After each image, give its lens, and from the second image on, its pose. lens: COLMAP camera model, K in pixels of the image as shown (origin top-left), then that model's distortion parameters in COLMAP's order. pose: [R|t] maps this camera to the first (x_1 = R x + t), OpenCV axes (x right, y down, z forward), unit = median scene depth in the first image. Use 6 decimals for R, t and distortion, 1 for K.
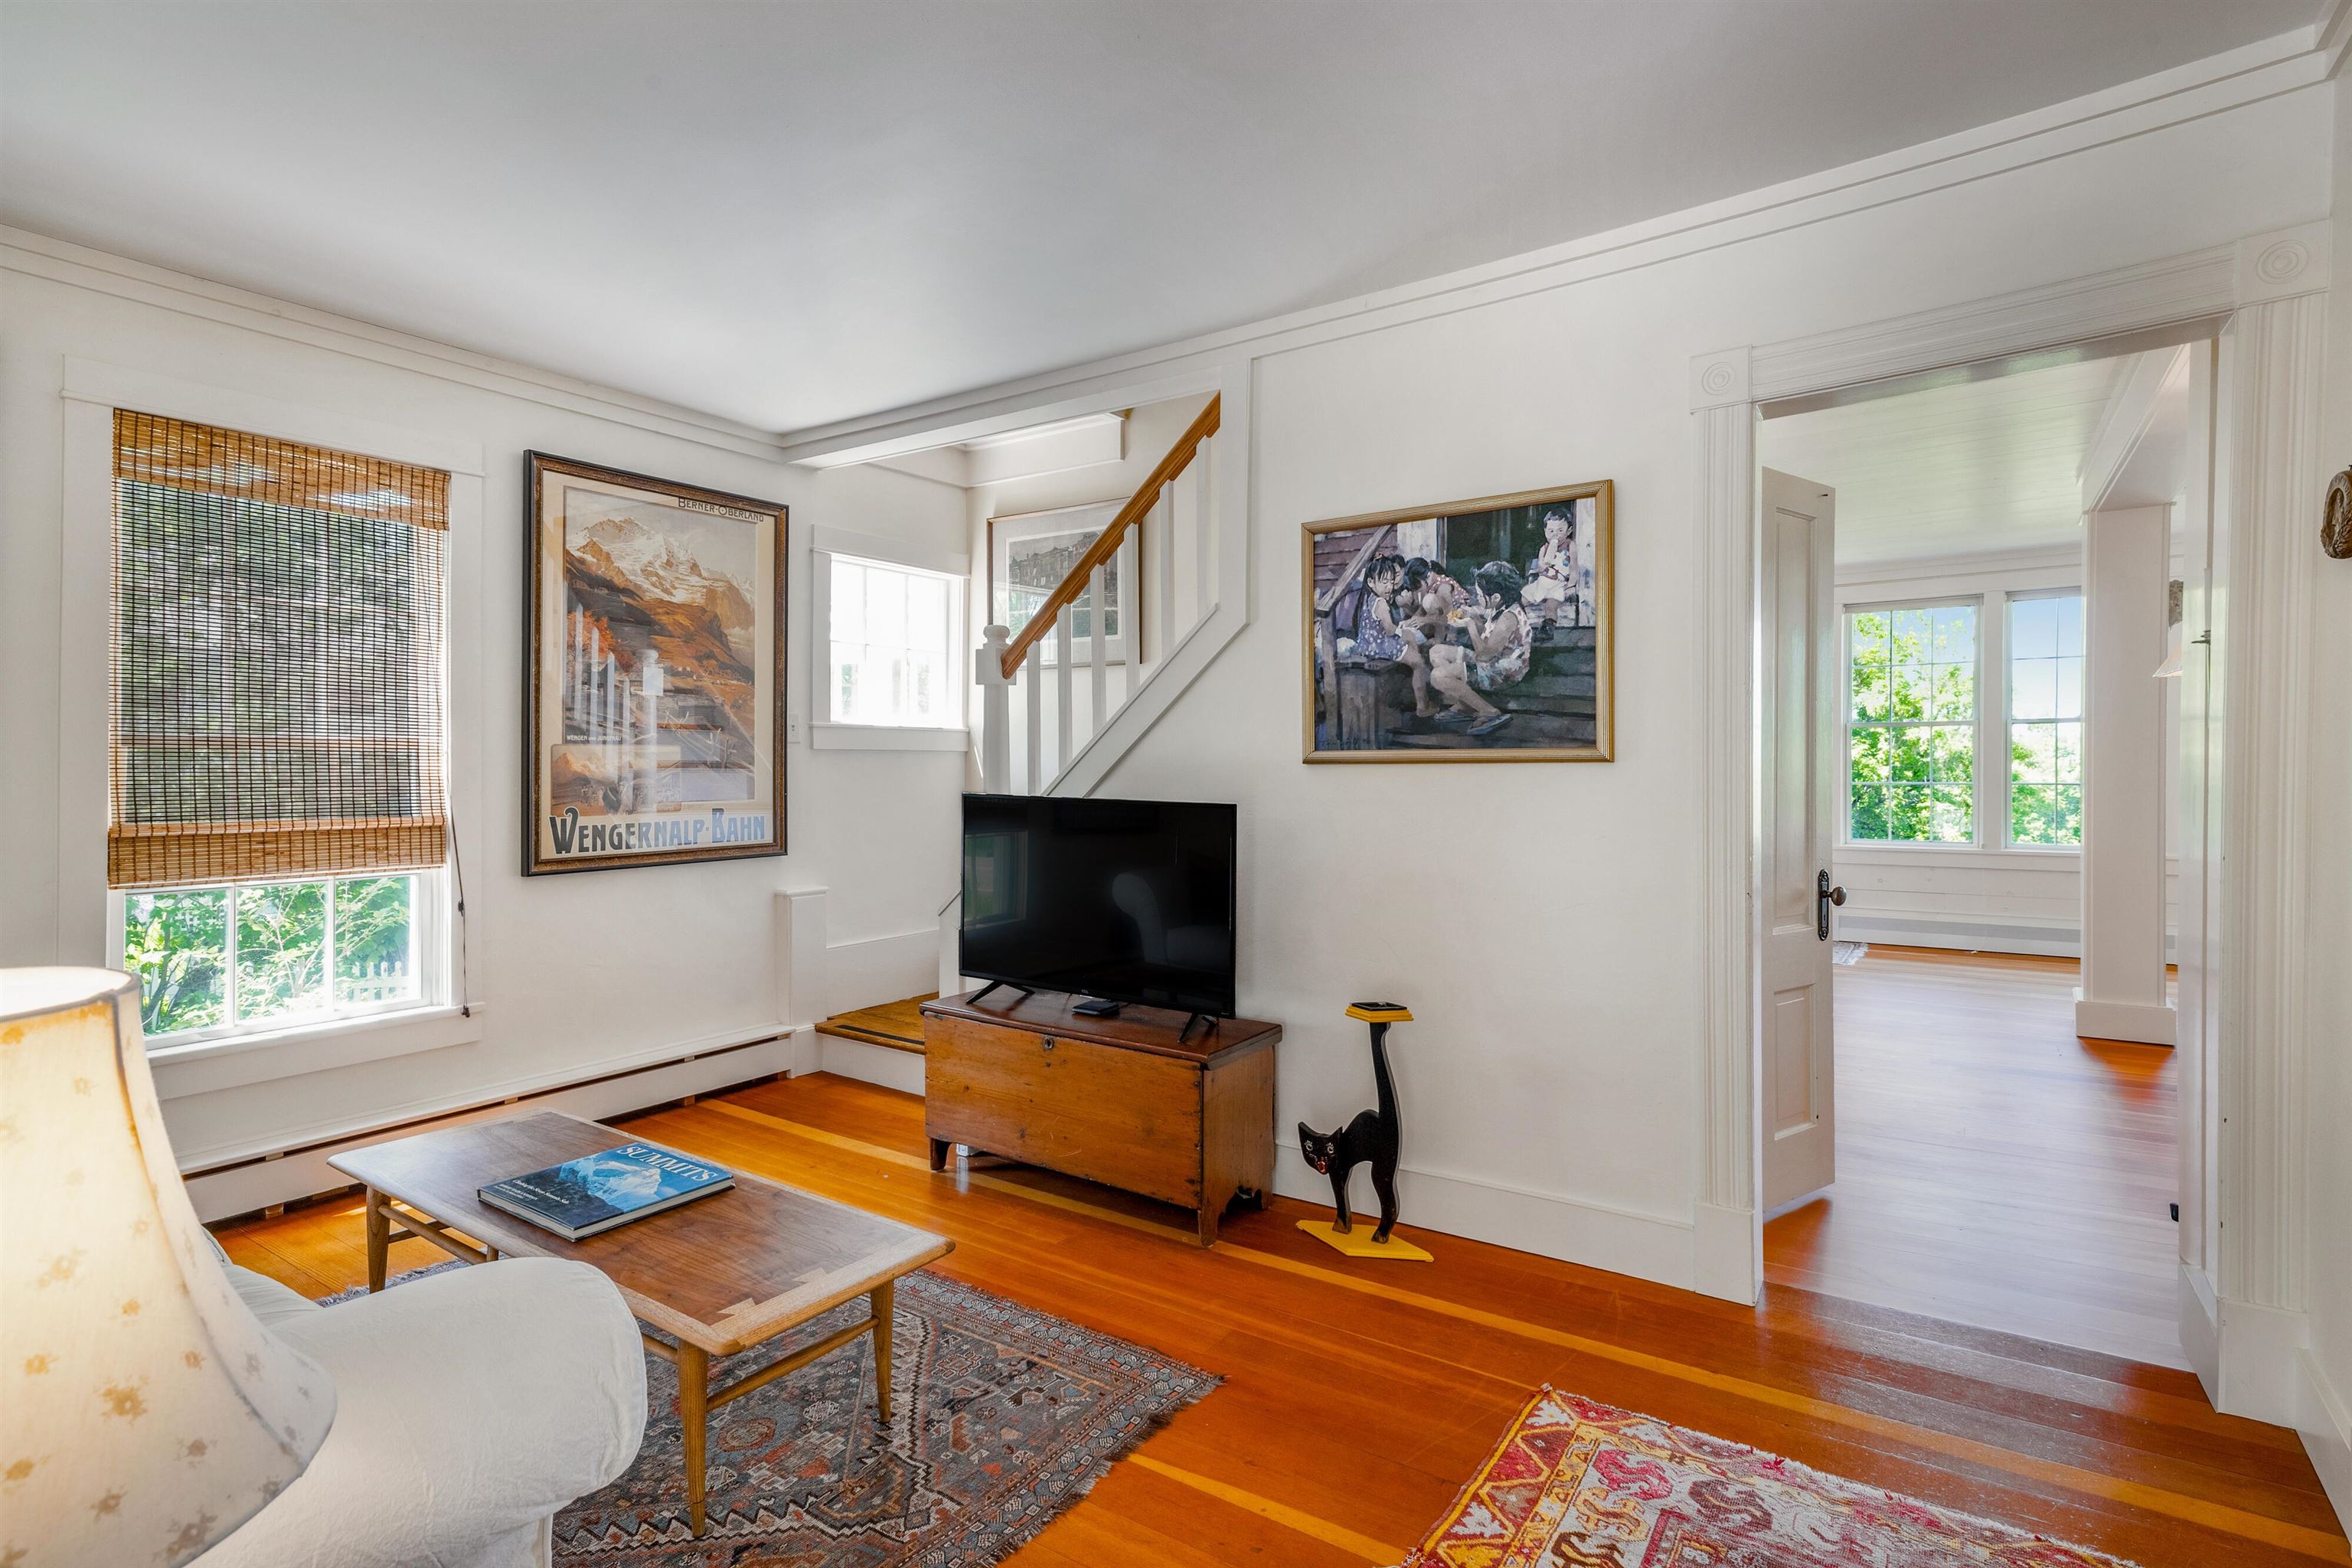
lens RADIAL K [[1176.1, 0, 1171.9], [0, 1176.1, 767.4], [0, 0, 1]] dist [0.019627, 0.000097]
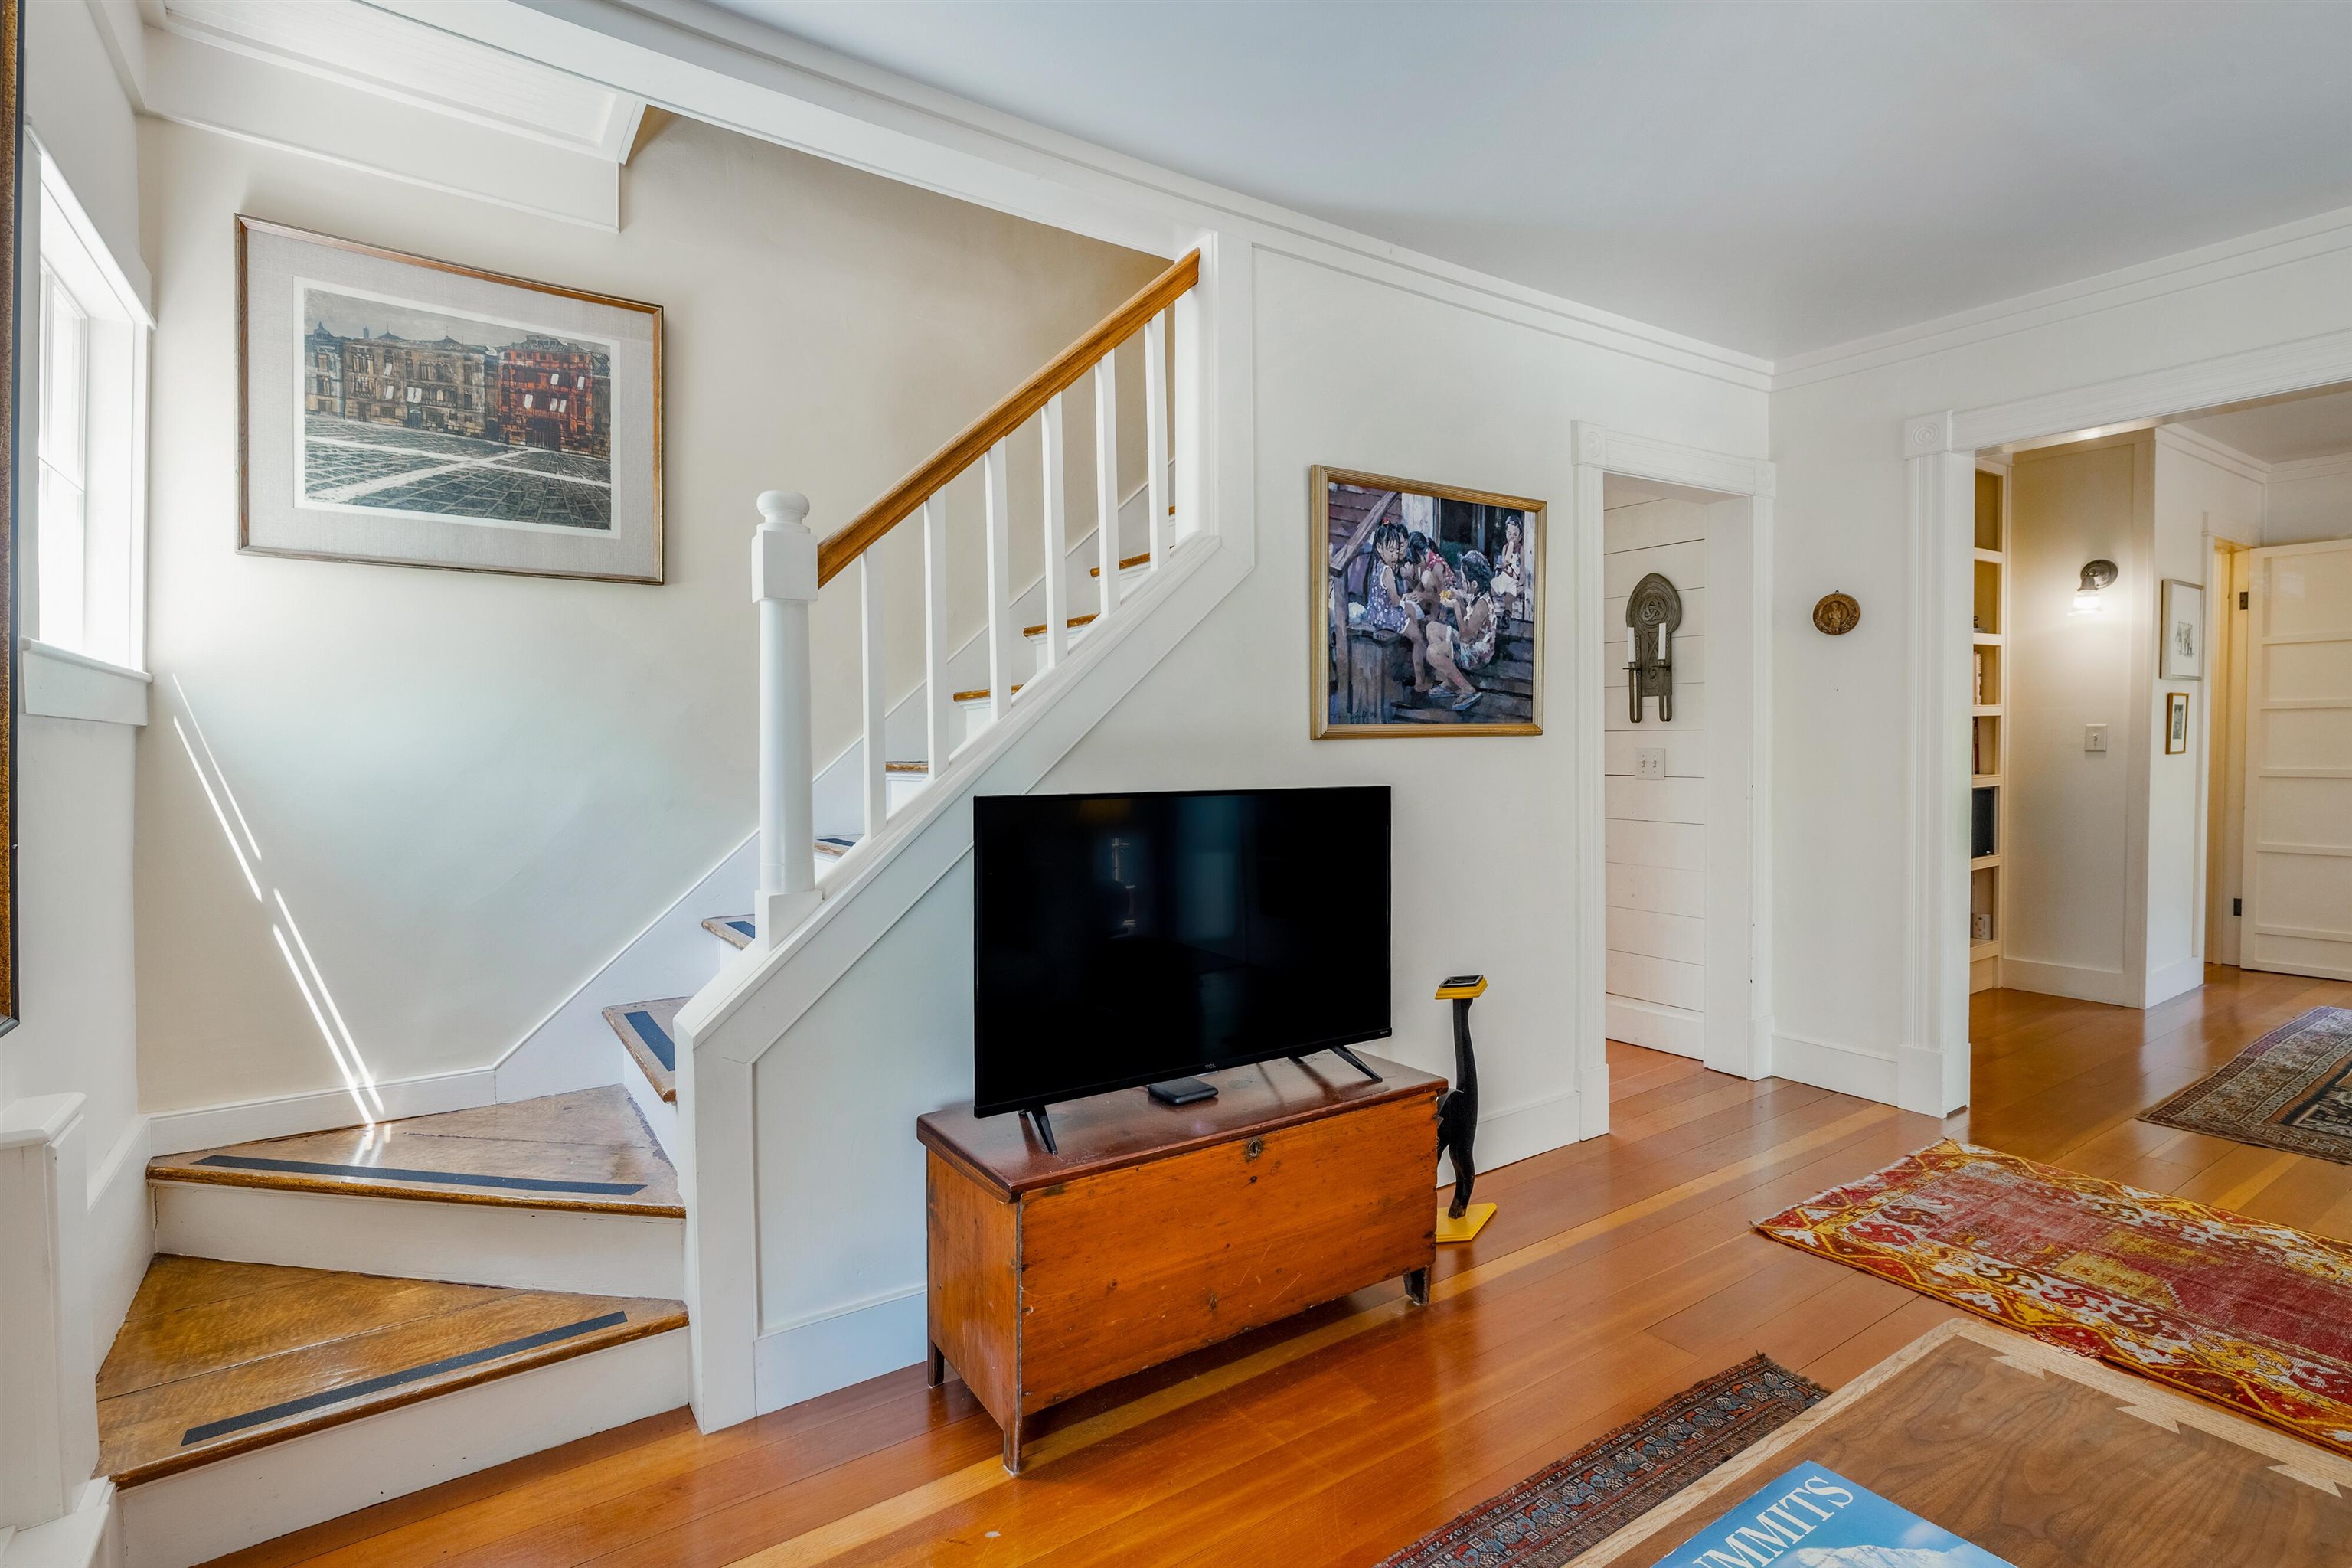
lens RADIAL K [[1120.8, 0, 1173.5], [0, 1120.8, 770.7], [0, 0, 1]] dist [0.003641, 0.001028]
pose [[0.366266, -0.027297, 0.930110, -0.764619], [0.012742, 0.999623, 0.024319, -0.001467], [-0.930423, 0.002944, 0.366475, 0.852988]]
